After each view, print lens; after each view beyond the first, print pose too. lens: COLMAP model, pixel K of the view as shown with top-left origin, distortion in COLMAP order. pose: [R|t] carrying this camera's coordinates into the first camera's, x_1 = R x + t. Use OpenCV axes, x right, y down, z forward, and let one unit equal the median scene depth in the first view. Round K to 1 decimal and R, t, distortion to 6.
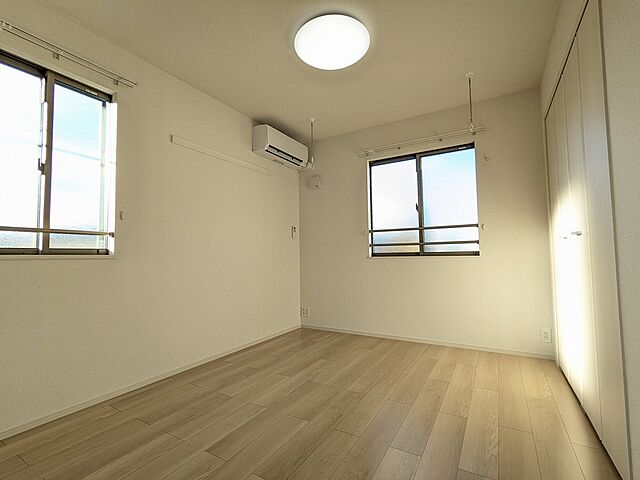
lens RADIAL K [[298.3, 0, 320.0], [0, 298.3, 240.0], [0, 0, 1]] dist [-0.000096, -0.000377]
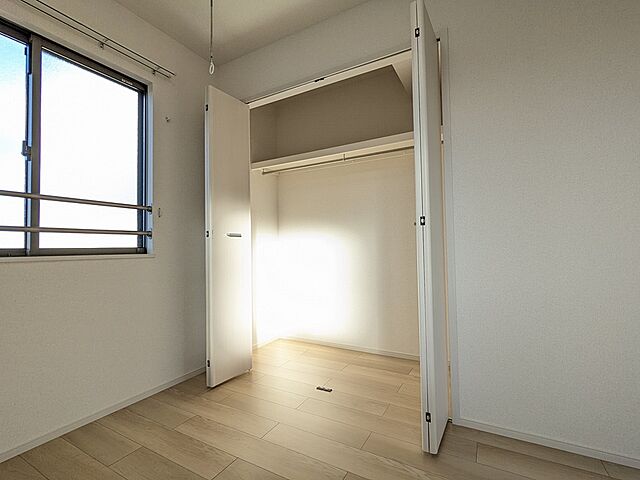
lens RADIAL K [[298.3, 0, 320.0], [0, 298.3, 240.0], [0, 0, 1]] dist [-0.000096, -0.000377]
pose [[-0.032738, 0.041050, 0.998621, -0.140251], [-0.035389, 0.998482, -0.042204, 0.034736], [-0.998837, -0.036722, -0.031235, 0.604040]]
